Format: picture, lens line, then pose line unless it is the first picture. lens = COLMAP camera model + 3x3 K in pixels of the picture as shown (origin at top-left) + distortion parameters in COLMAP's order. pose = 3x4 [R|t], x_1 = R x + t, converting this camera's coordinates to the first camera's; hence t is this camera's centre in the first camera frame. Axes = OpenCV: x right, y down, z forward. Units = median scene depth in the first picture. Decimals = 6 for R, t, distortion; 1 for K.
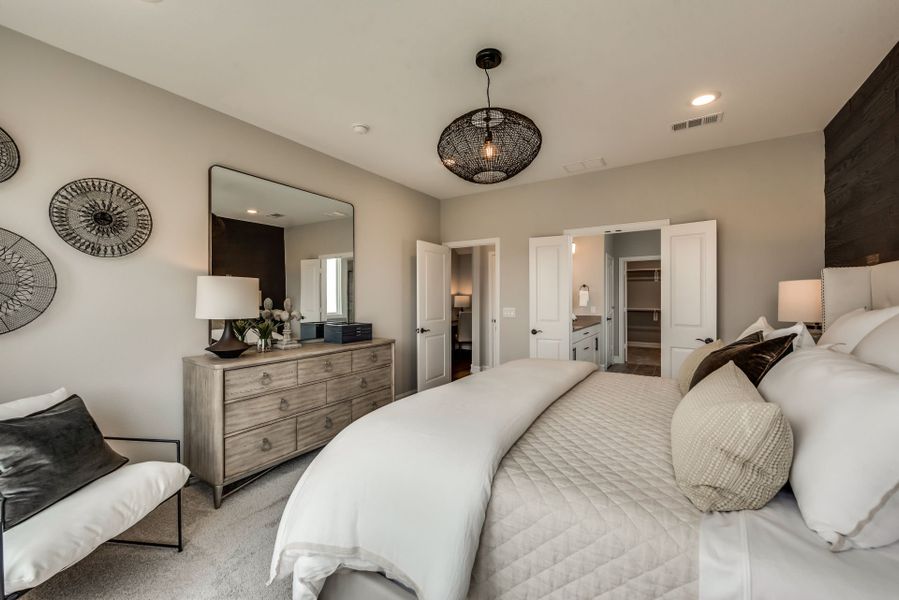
lens RADIAL K [[357.4, 0, 450.7], [0, 357.4, 297.0], [0, 0, 1]] dist [-0.004617, -0.002388]
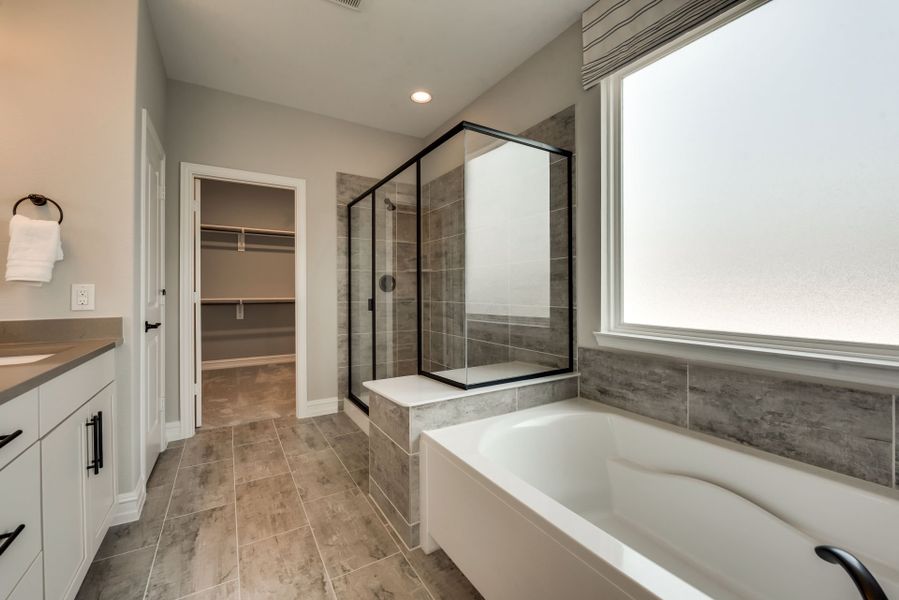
lens RADIAL K [[357.4, 0, 450.1], [0, 357.4, 291.7], [0, 0, 1]] dist [-0.004617, -0.002388]
pose [[0.417249, 0.002206, 0.908790, 0.270411], [0.005256, 0.999974, -0.004840, 0.034781], [-0.908777, 0.006797, 0.417227, 0.637222]]
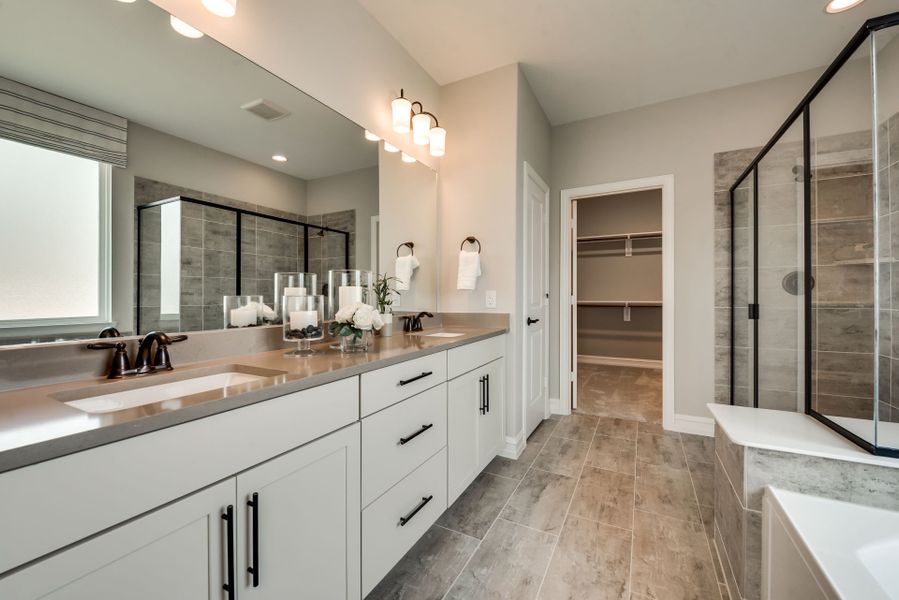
lens RADIAL K [[357.4, 0, 451.6], [0, 357.4, 297.2], [0, 0, 1]] dist [-0.004617, -0.002388]
pose [[0.994196, -0.001430, 0.107574, 0.307978], [0.001689, 0.999996, -0.002312, 0.034743], [-0.107570, 0.002481, 0.994194, 0.597970]]
